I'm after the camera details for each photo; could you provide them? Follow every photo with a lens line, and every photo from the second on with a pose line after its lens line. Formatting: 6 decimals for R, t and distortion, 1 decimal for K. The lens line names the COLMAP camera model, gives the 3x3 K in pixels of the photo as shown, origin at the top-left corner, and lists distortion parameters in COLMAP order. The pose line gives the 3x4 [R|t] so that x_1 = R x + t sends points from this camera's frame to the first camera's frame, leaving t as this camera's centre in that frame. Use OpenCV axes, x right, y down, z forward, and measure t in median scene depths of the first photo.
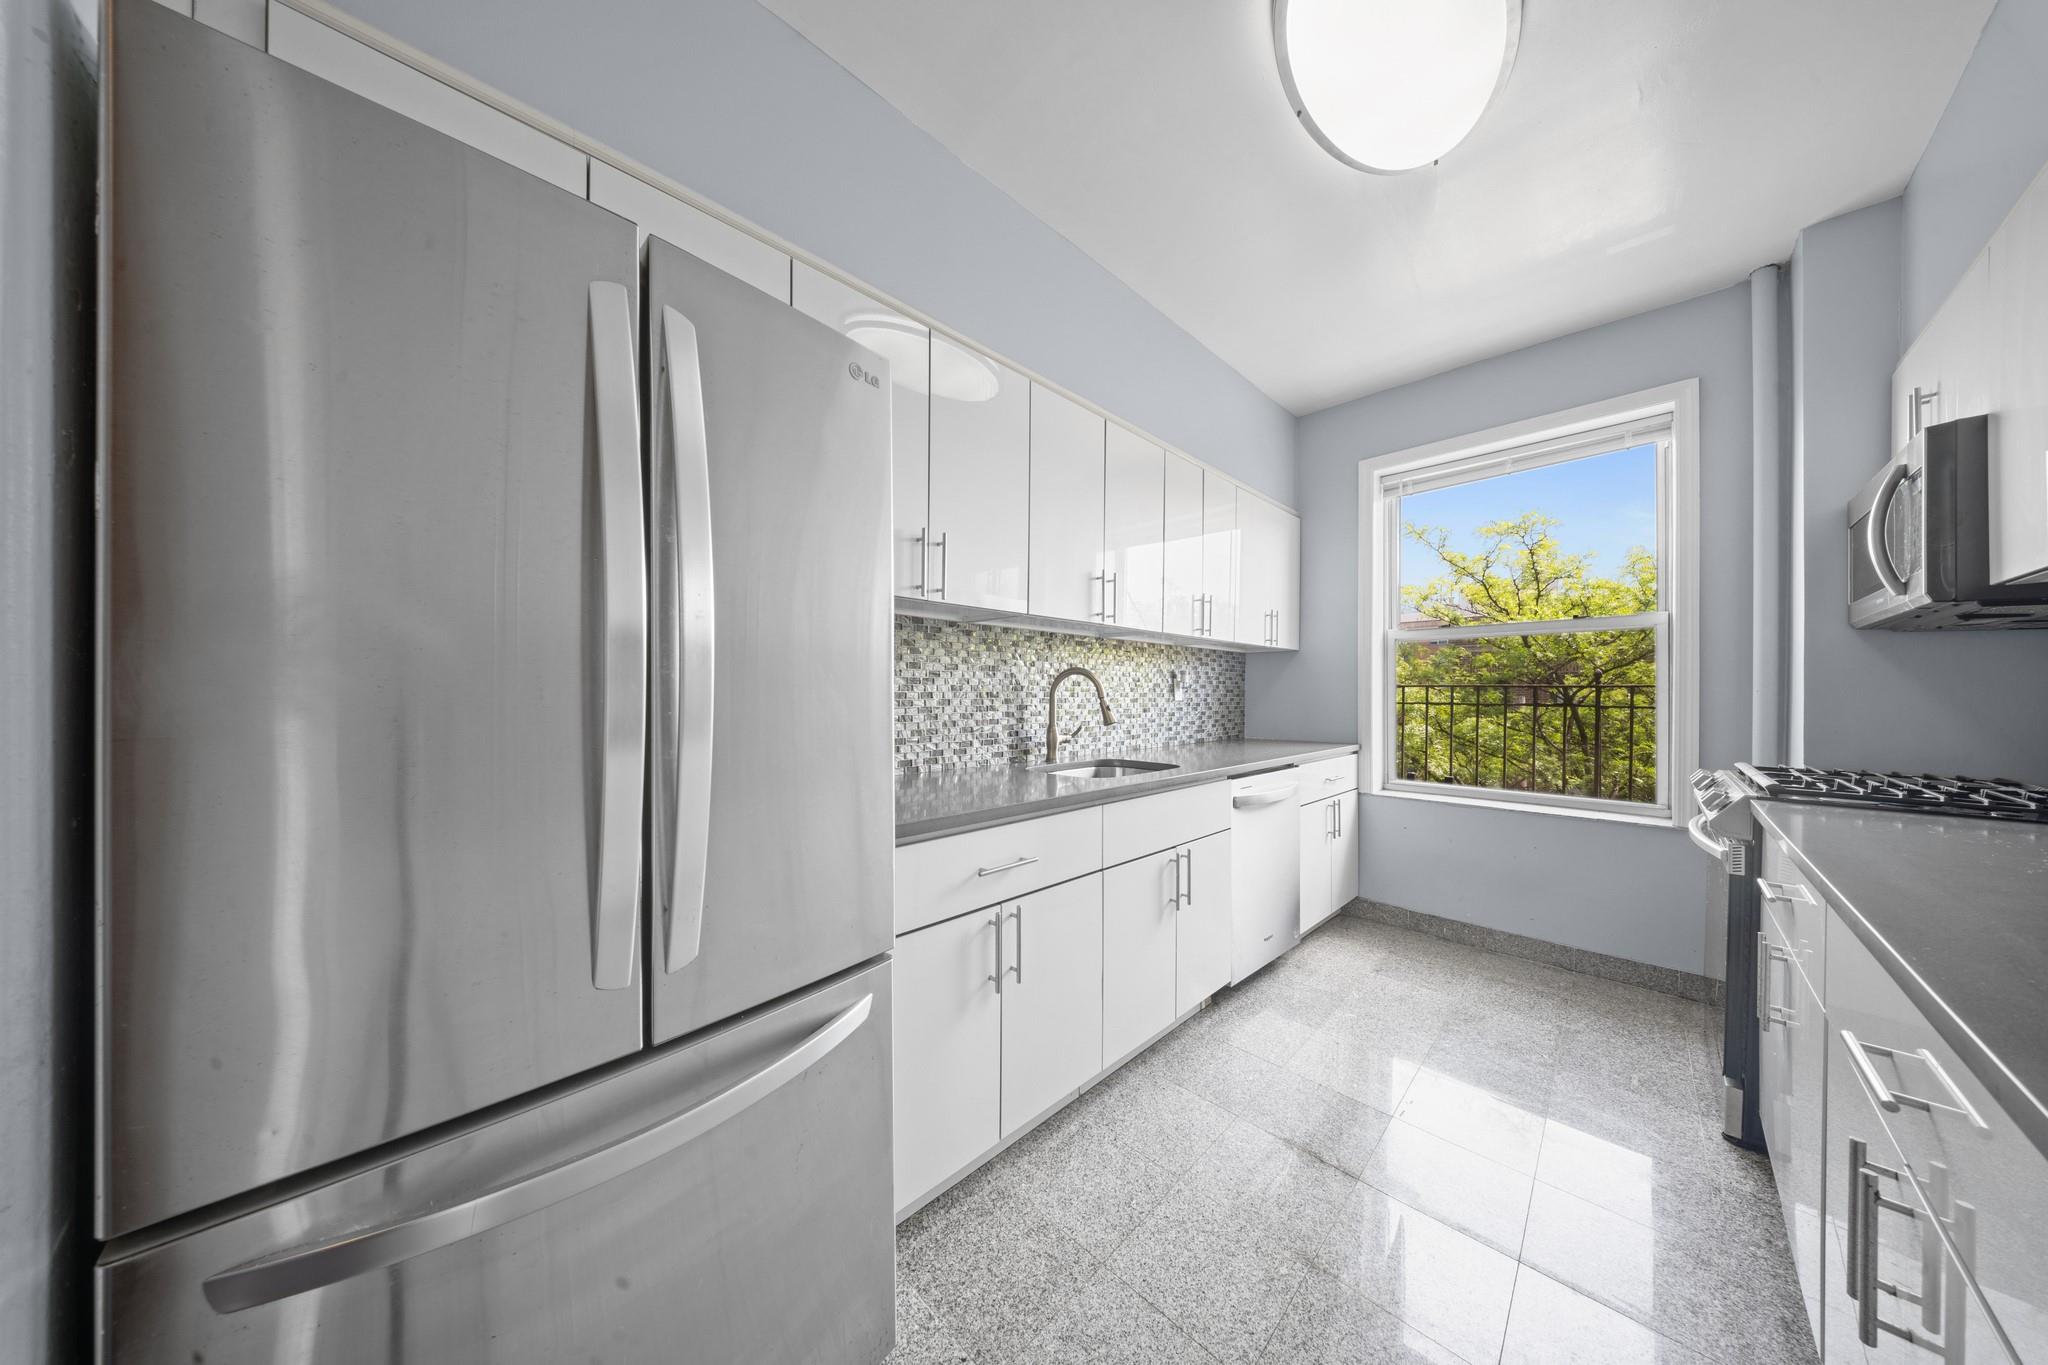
lens RADIAL K [[595.3, 0, 1026.2], [0, 595.3, 684.5], [0, 0, 1]] dist [0.006589, -0.003306]
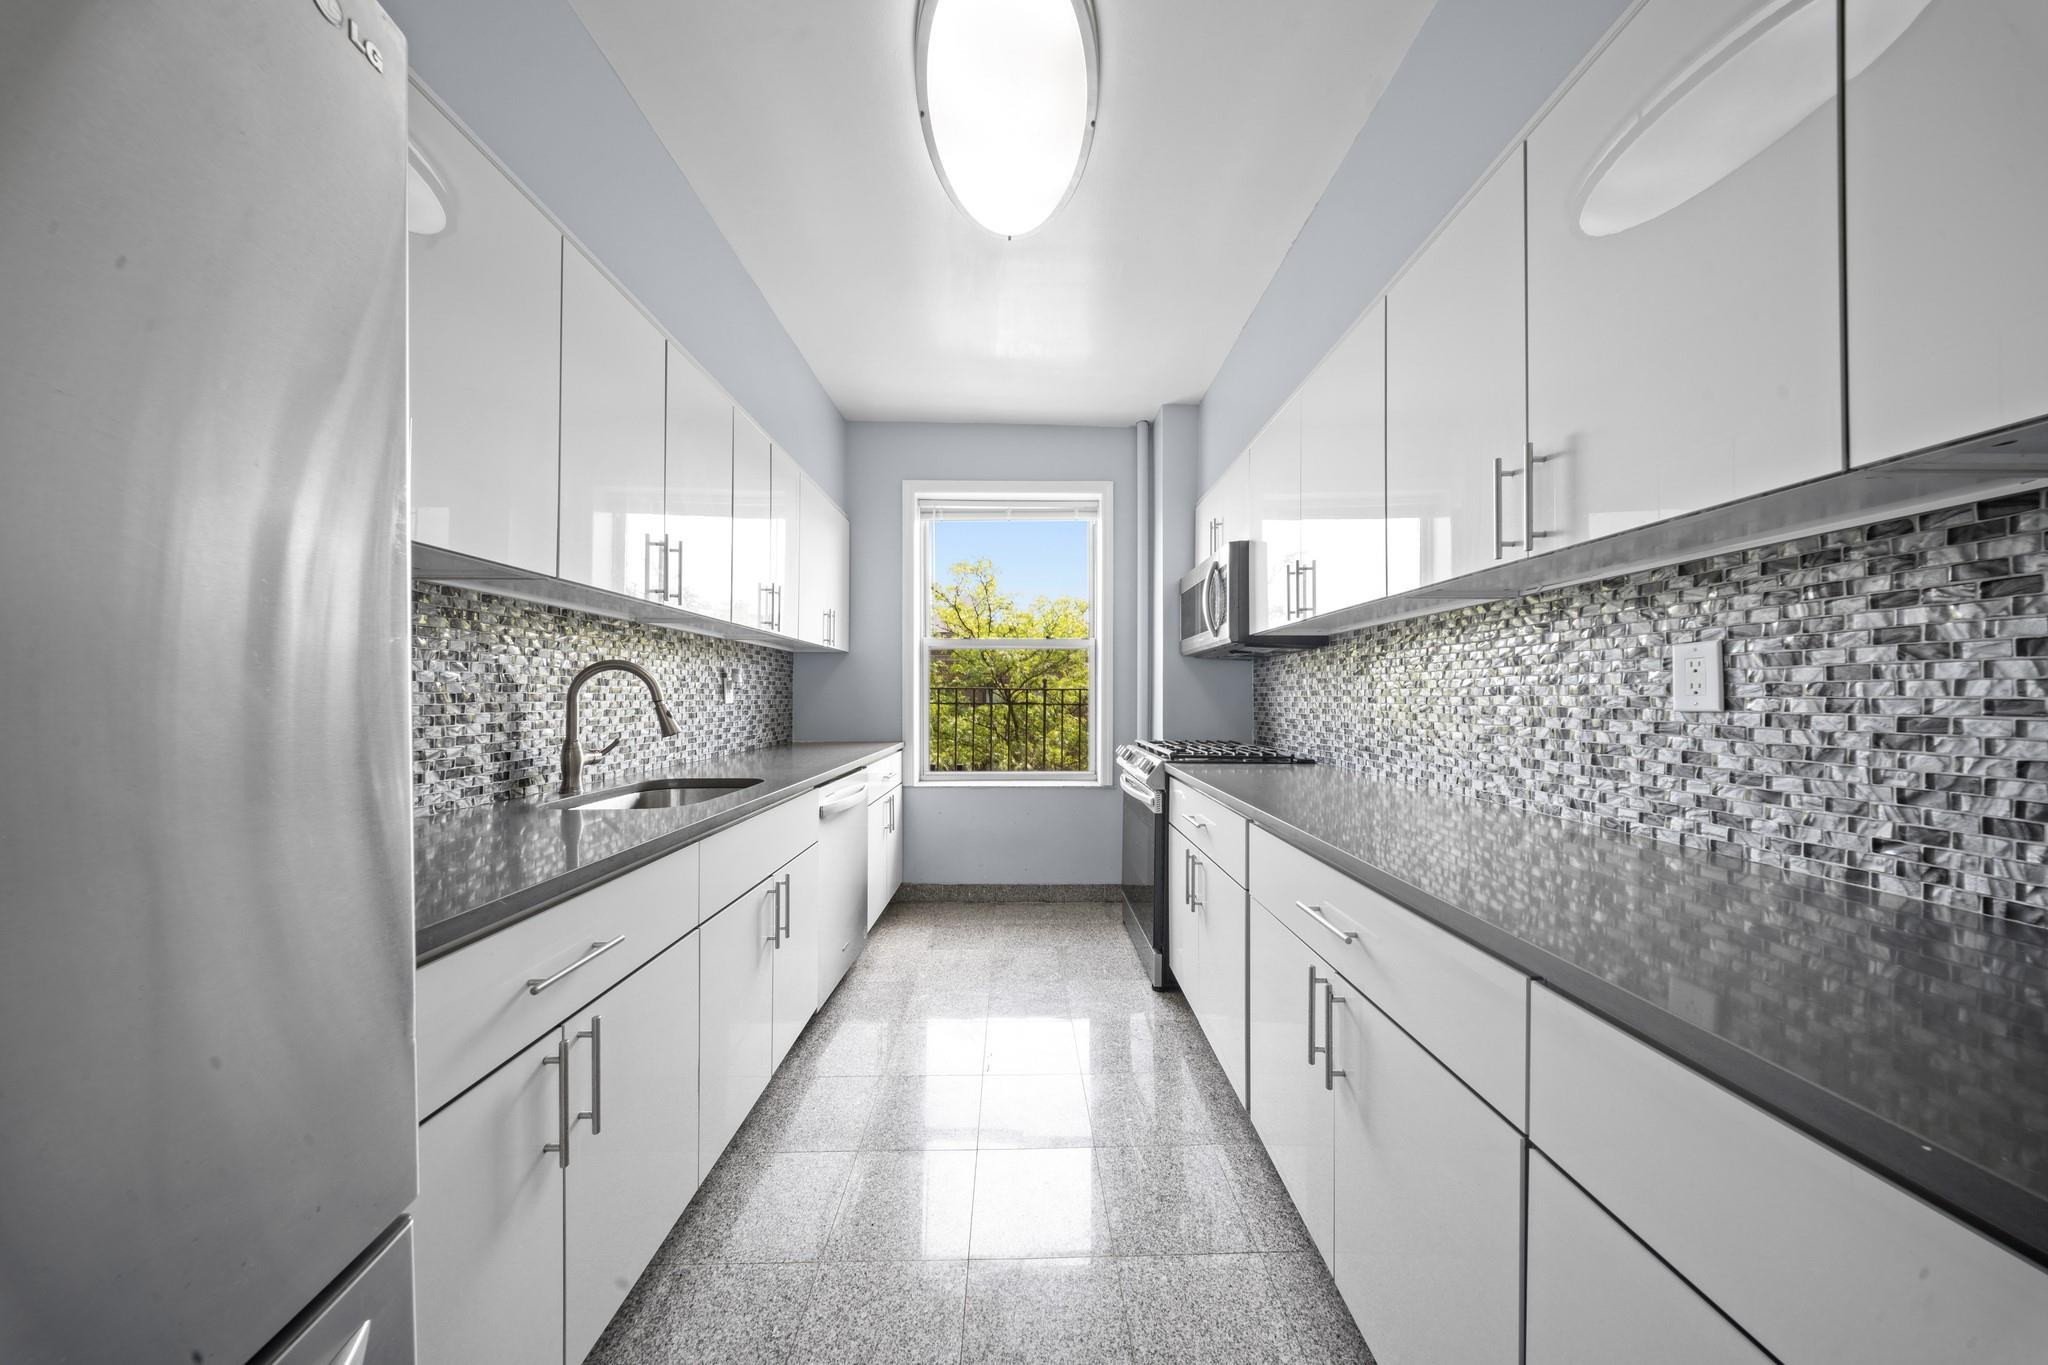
lens RADIAL K [[600.1, 0, 1023.8], [0, 600.1, 690.2], [0, 0, 1]] dist [0.006032, -0.003381]
pose [[0.692491, 0.004243, 0.721414, -0.099915], [-0.009500, 0.999950, 0.003239, 0.001328], [-0.721364, -0.009096, 0.692496, 0.118814]]
